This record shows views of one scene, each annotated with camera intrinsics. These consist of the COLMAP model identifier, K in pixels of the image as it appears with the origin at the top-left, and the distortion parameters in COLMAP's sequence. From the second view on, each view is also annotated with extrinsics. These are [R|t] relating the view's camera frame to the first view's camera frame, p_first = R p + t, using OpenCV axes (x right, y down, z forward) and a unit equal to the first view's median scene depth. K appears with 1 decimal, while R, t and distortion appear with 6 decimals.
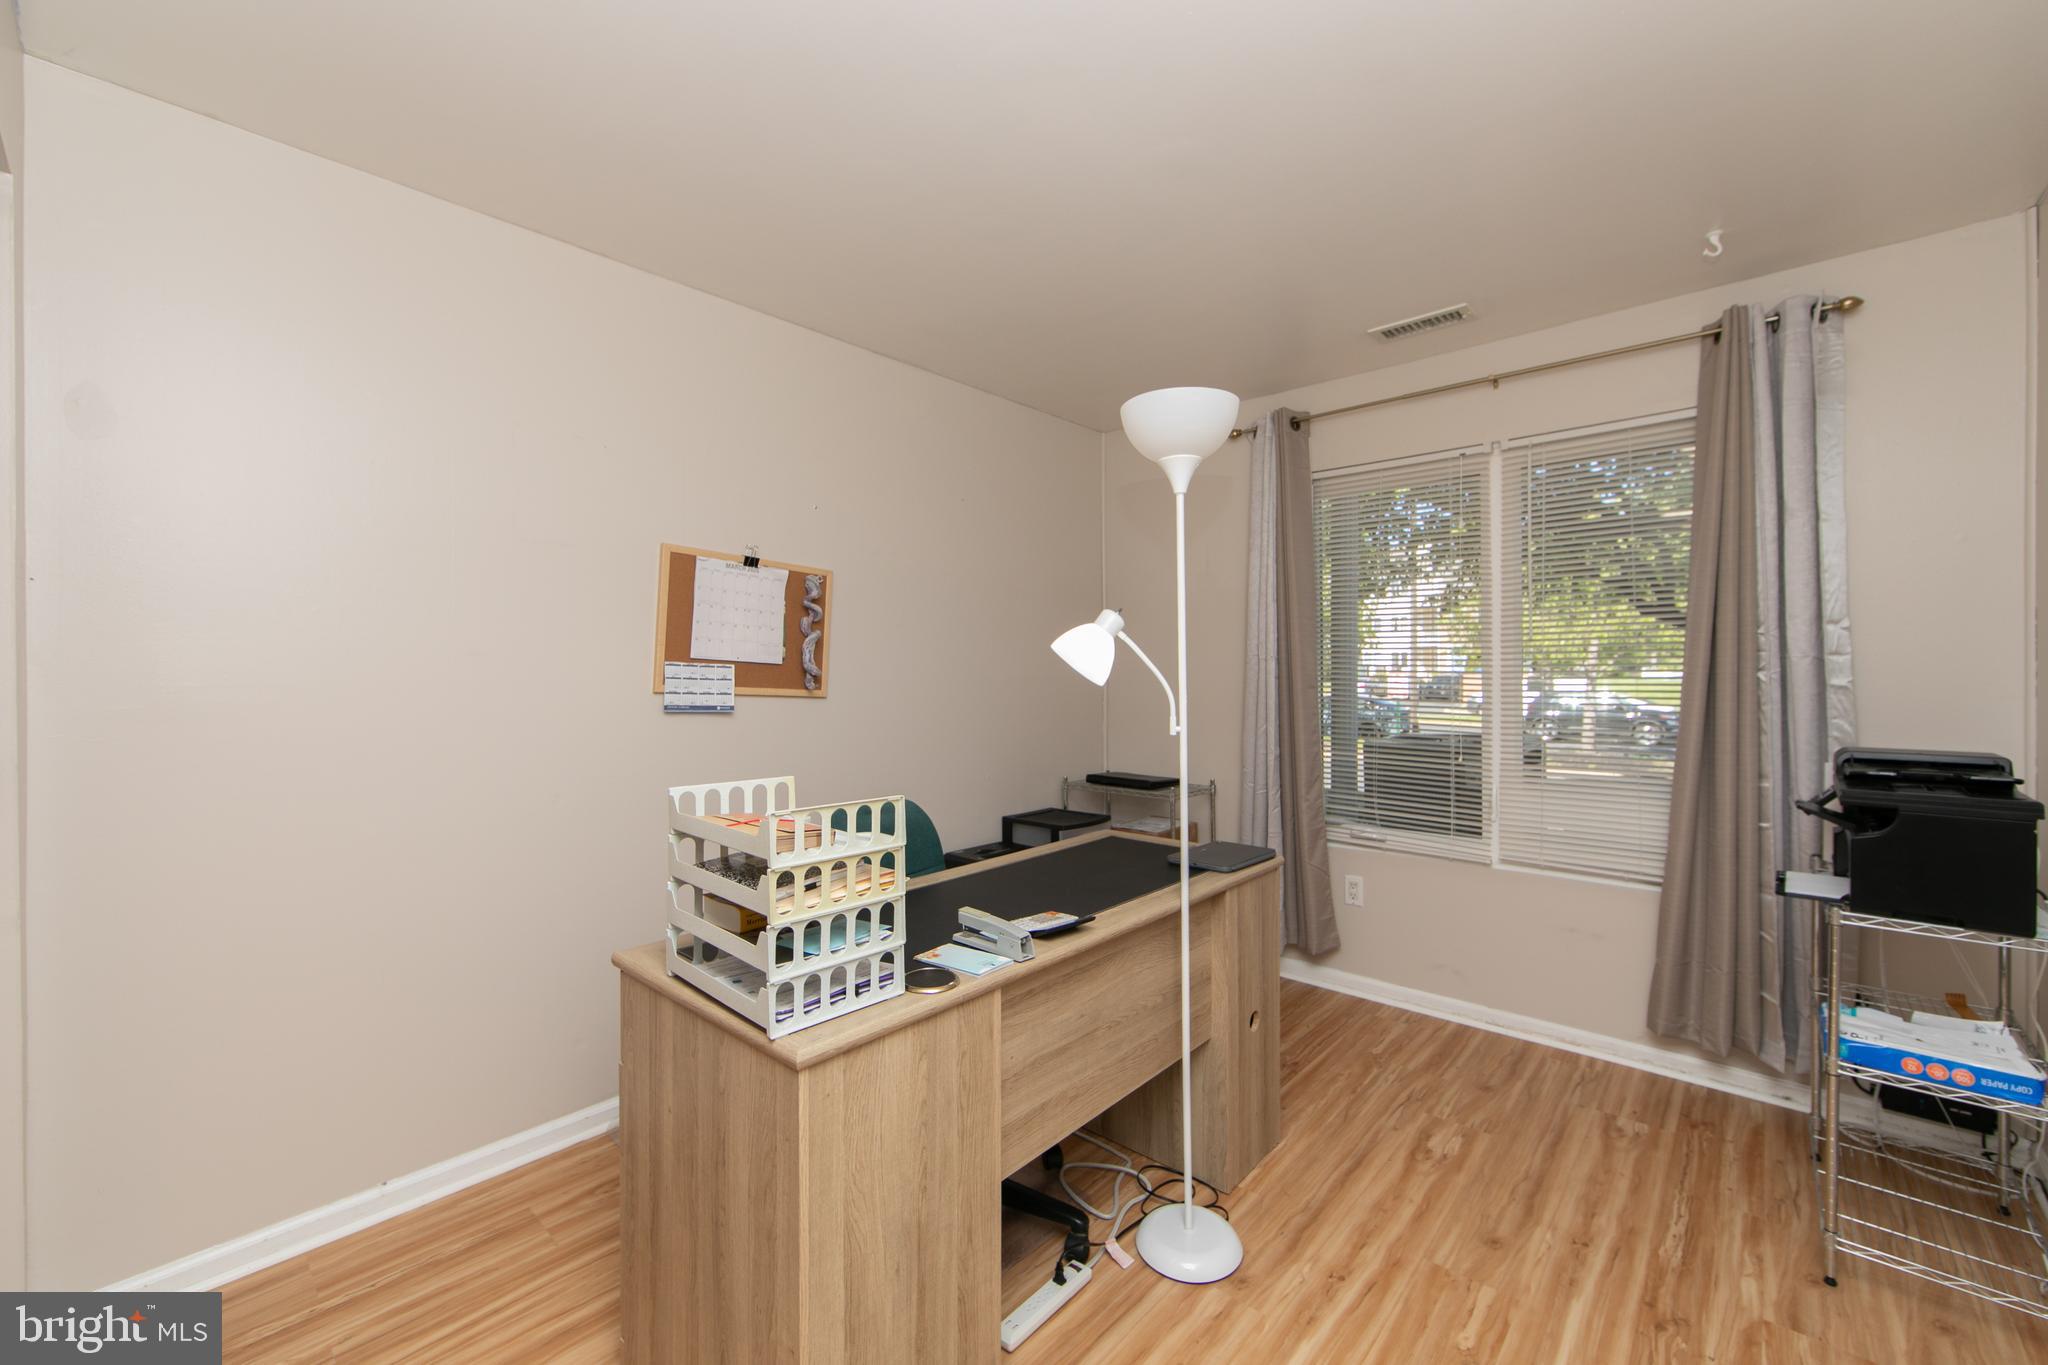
lens RADIAL K [[817.4, 0, 1020.8], [0, 817.4, 671.9], [0, 0, 1]] dist [-0.002621, -0.000779]
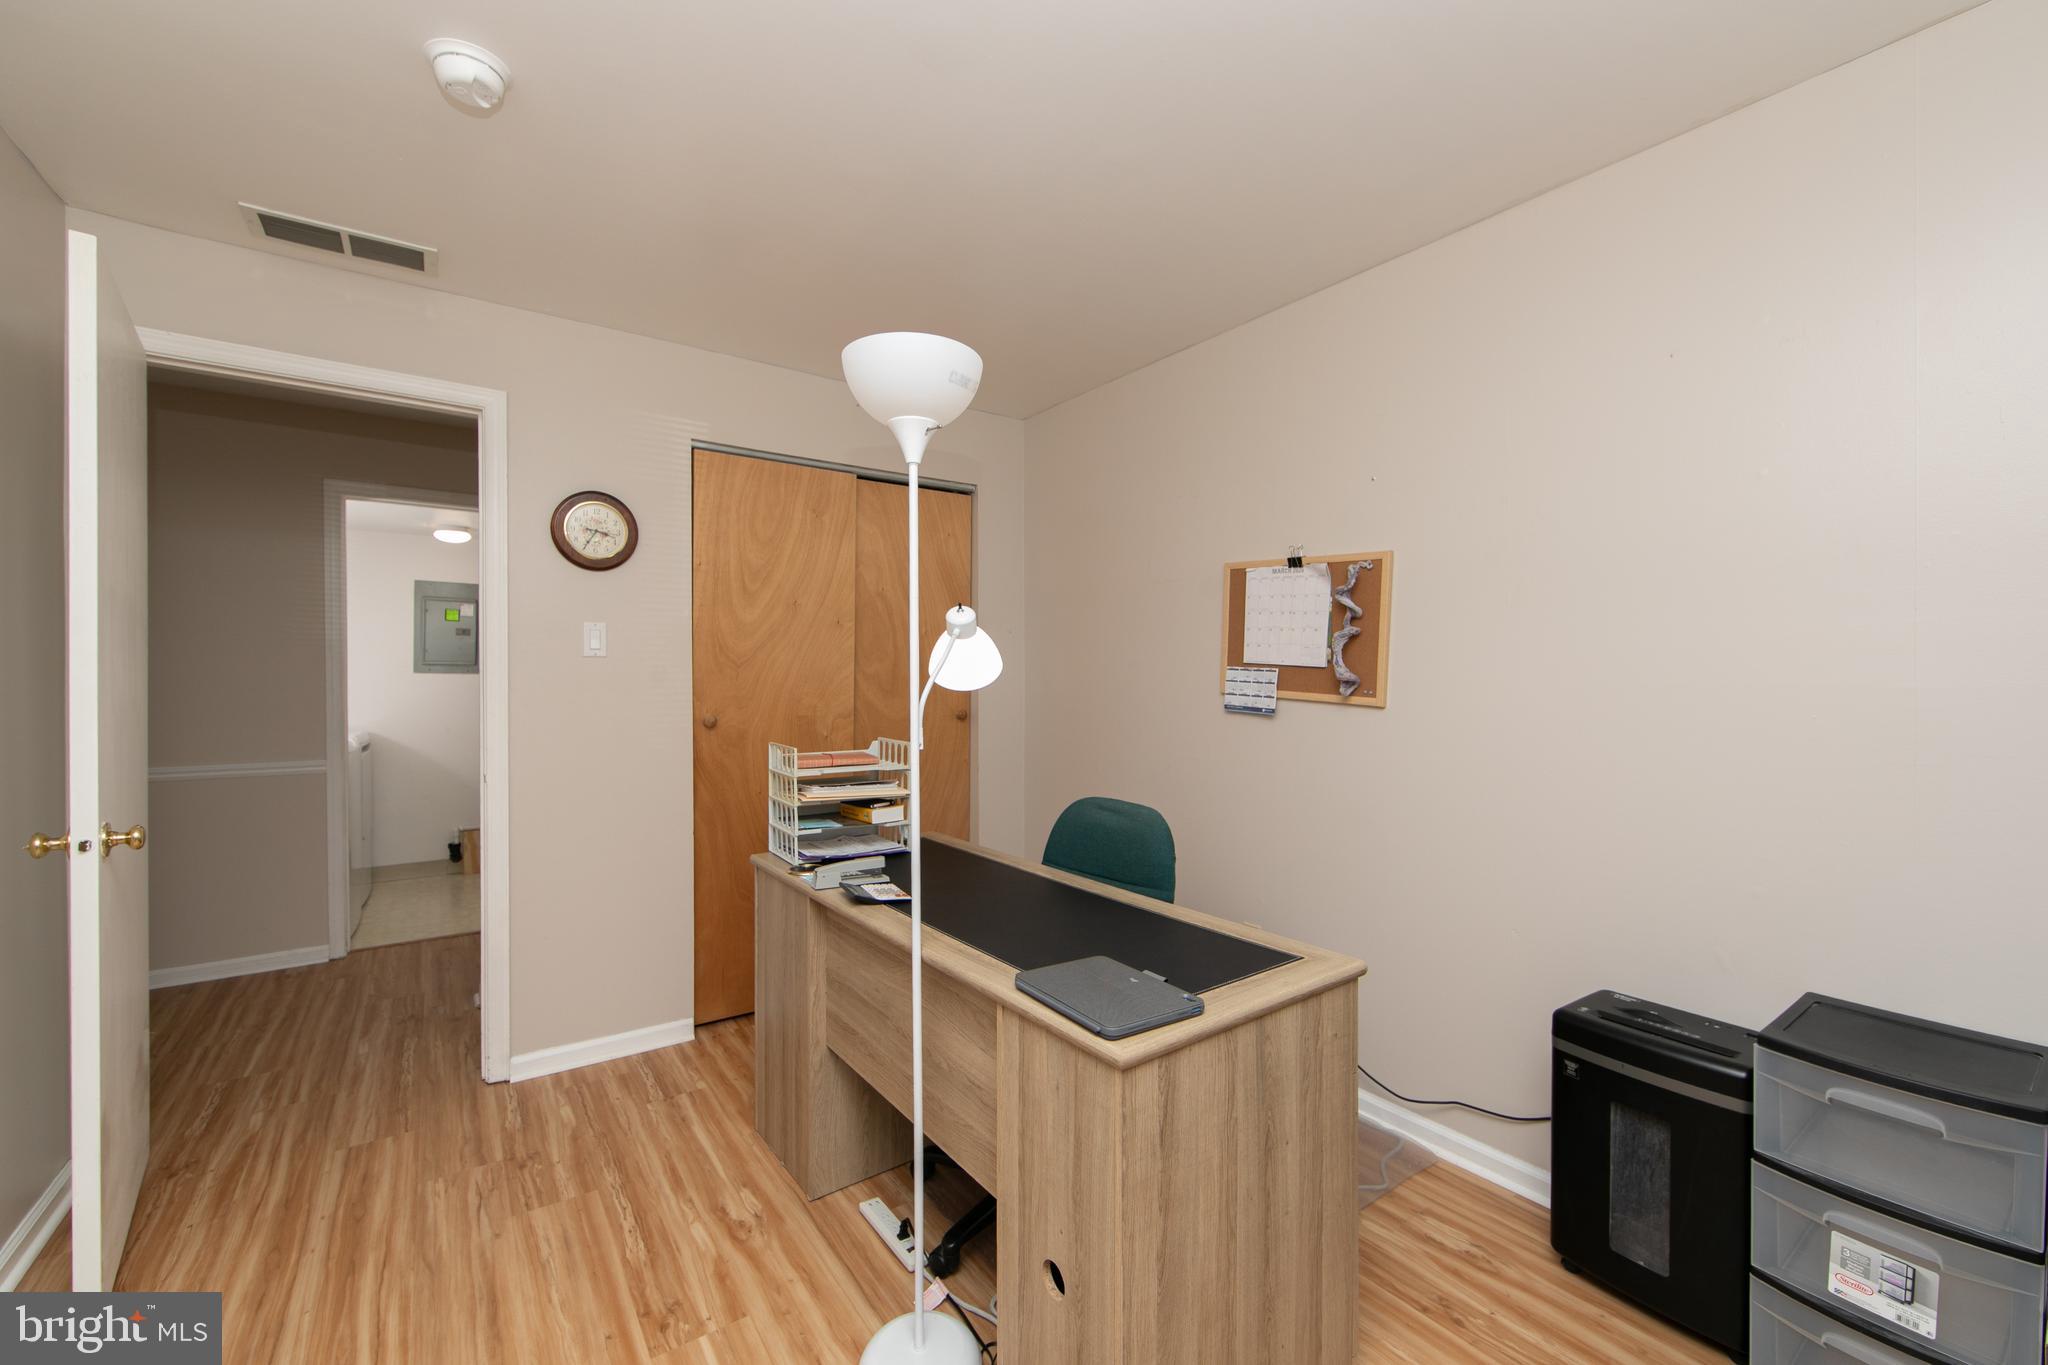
lens RADIAL K [[817.4, 0, 1019.6], [0, 817.4, 682.4], [0, 0, 1]] dist [-0.002621, -0.000779]
pose [[-0.202590, 0.008158, -0.979230, 0.720190], [-0.001796, 0.999961, 0.008702, 0.000375], [0.979262, 0.003521, -0.202568, 0.910649]]
